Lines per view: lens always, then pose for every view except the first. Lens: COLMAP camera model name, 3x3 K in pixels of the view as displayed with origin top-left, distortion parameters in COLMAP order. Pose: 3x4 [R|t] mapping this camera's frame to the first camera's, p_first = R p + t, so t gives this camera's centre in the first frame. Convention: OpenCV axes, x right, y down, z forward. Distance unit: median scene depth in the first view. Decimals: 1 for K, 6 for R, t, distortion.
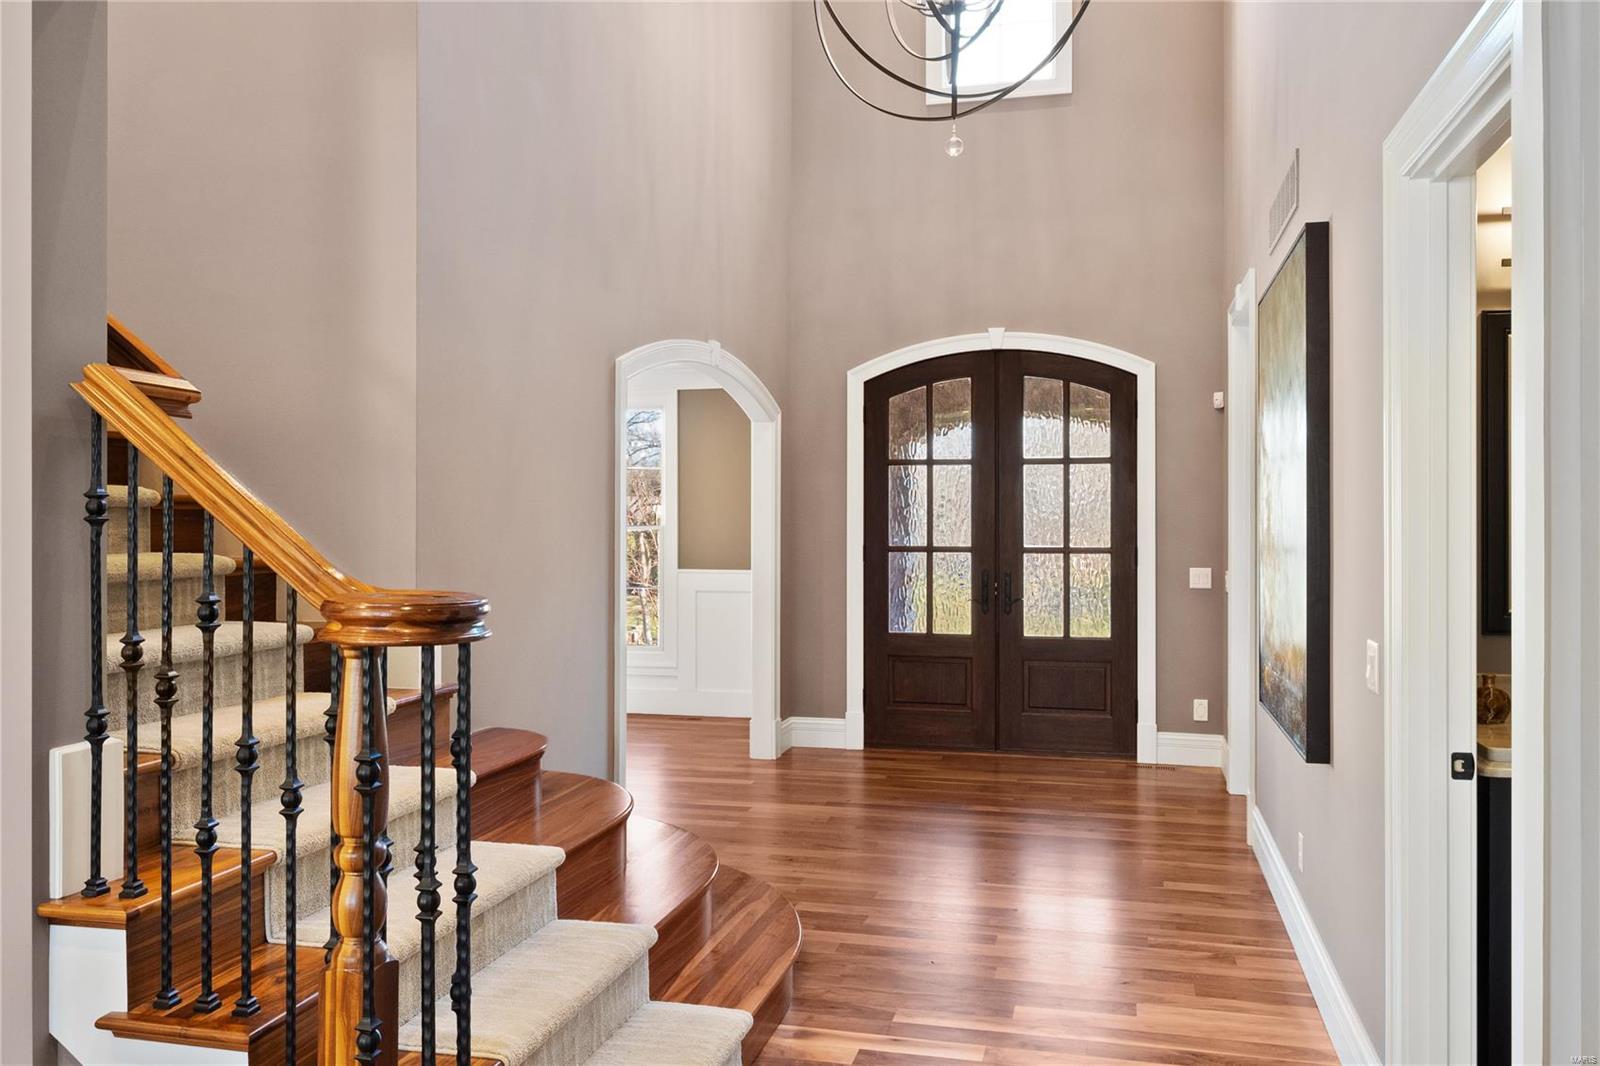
lens RADIAL K [[1274.3, 0, 796.8], [0, 1274.3, 527.6], [0, 0, 1]] dist [0.006309, 0.001606]
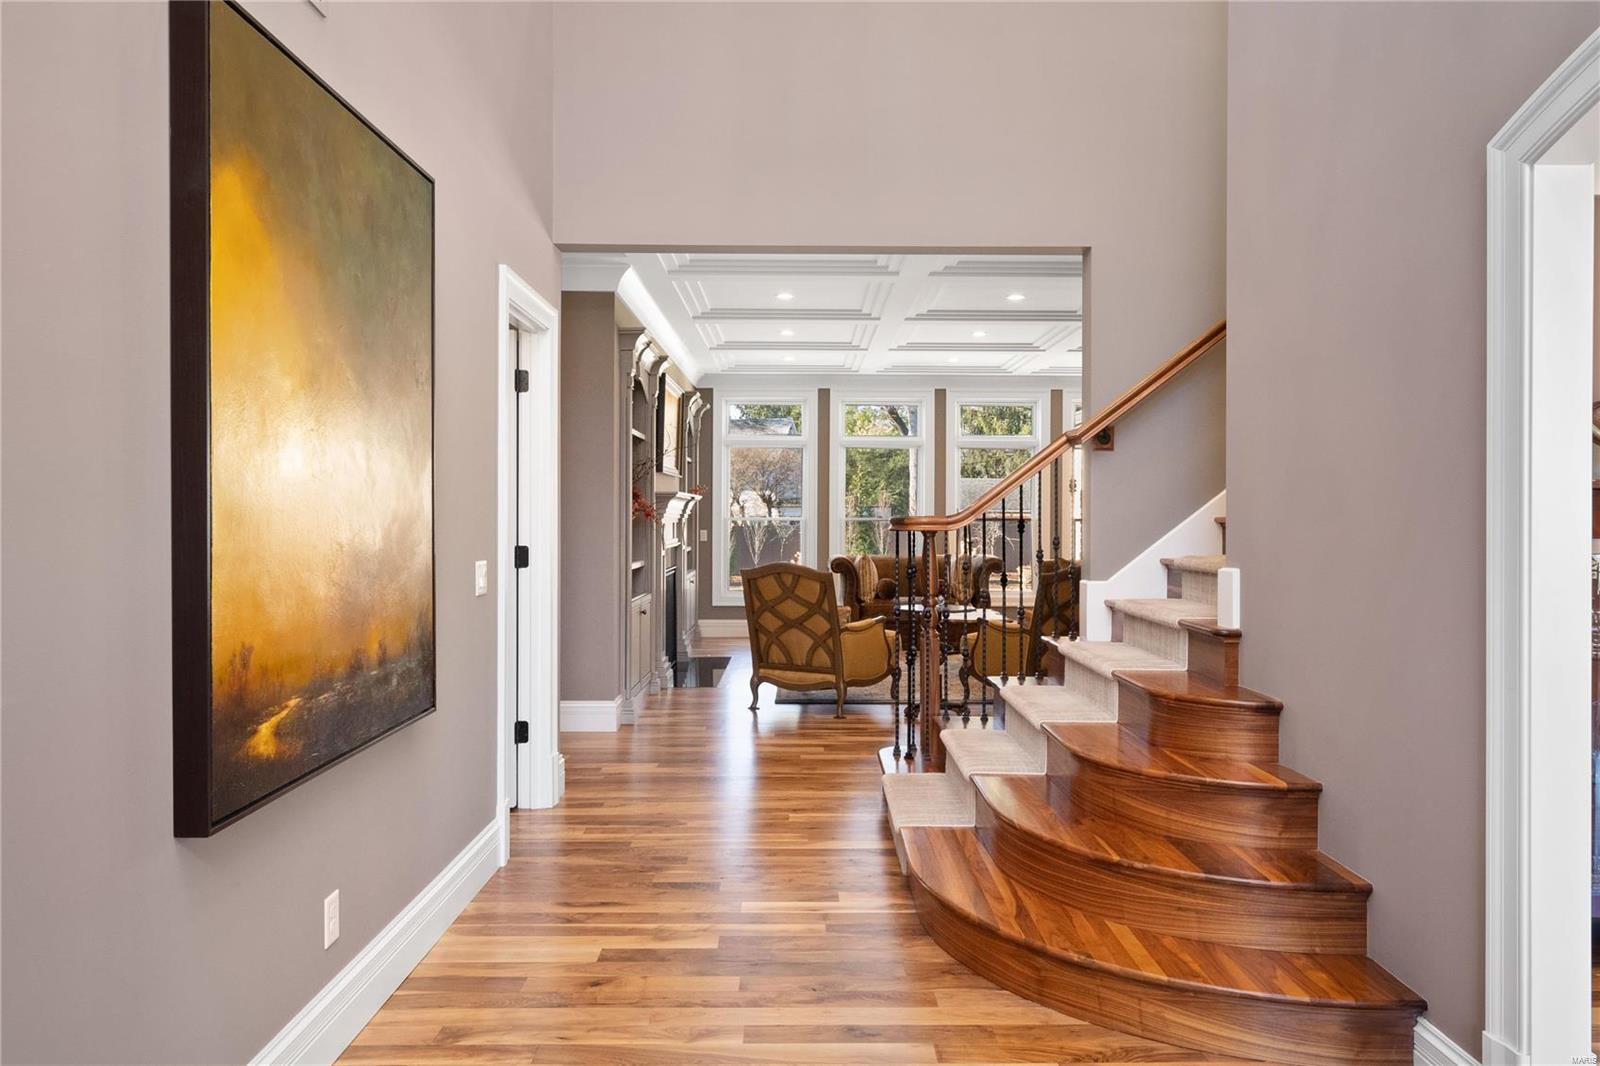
lens RADIAL K [[1090.5, 0, 803.0], [0, 1090.5, 529.5], [0, 0, 1]] dist [-0.005812, -0.001203]
pose [[-0.967905, 0.006470, -0.251232, 0.328779], [0.001800, 0.999821, 0.018814, 0.021906], [0.251309, 0.017758, -0.967744, 1.897413]]
